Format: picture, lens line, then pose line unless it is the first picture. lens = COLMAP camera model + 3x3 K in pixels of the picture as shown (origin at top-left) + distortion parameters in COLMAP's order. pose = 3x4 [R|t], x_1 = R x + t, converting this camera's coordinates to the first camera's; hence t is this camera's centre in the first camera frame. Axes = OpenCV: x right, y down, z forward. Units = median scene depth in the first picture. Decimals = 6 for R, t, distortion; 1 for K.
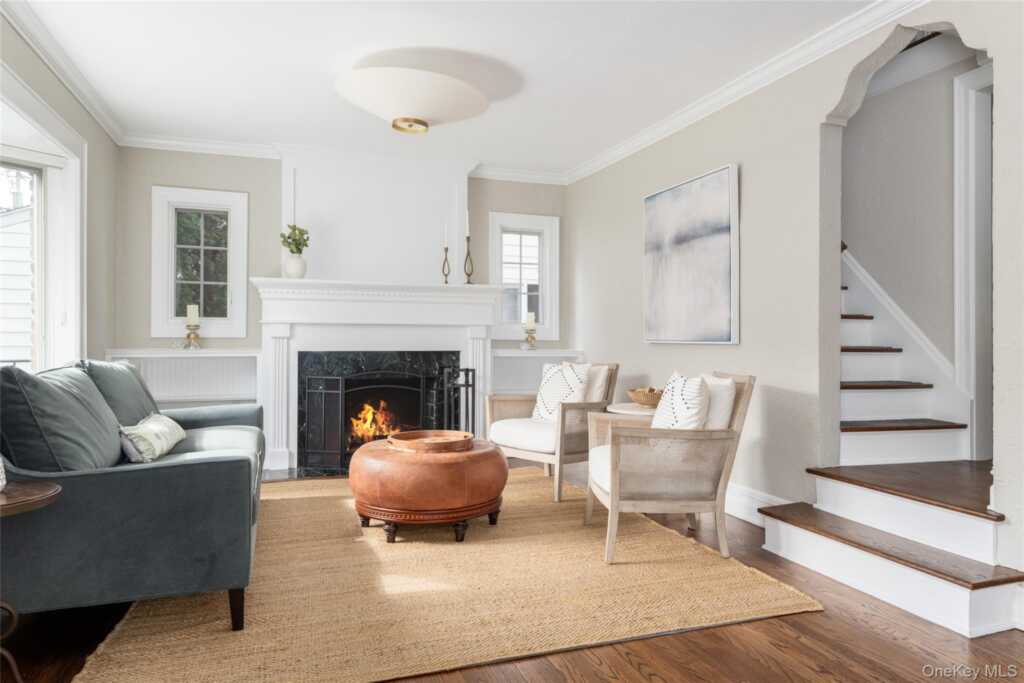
lens RADIAL K [[695.0, 0, 530.0], [0, 695.0, 341.7], [0, 0, 1]] dist [-0.019827, 0.001860]
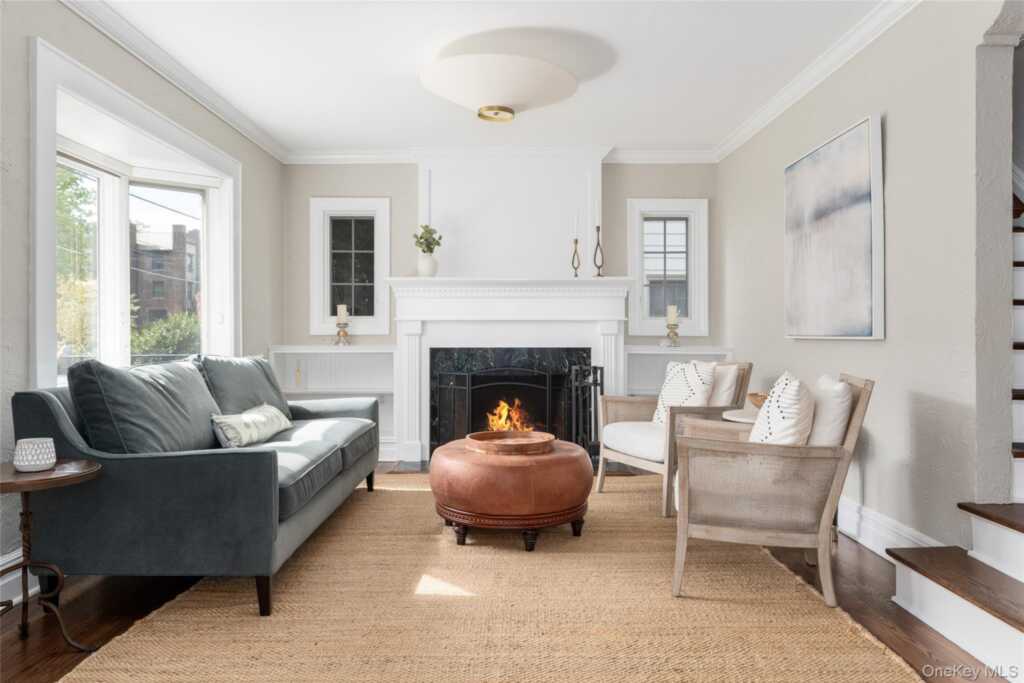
lens RADIAL K [[695.0, 0, 510.6], [0, 695.0, 339.1], [0, 0, 1]] dist [-0.019827, 0.001860]
pose [[0.931984, -0.002757, -0.362488, 0.205511], [0.002983, 0.999996, 0.000064, 0.001790], [0.362486, -0.001141, 0.931989, 0.112509]]
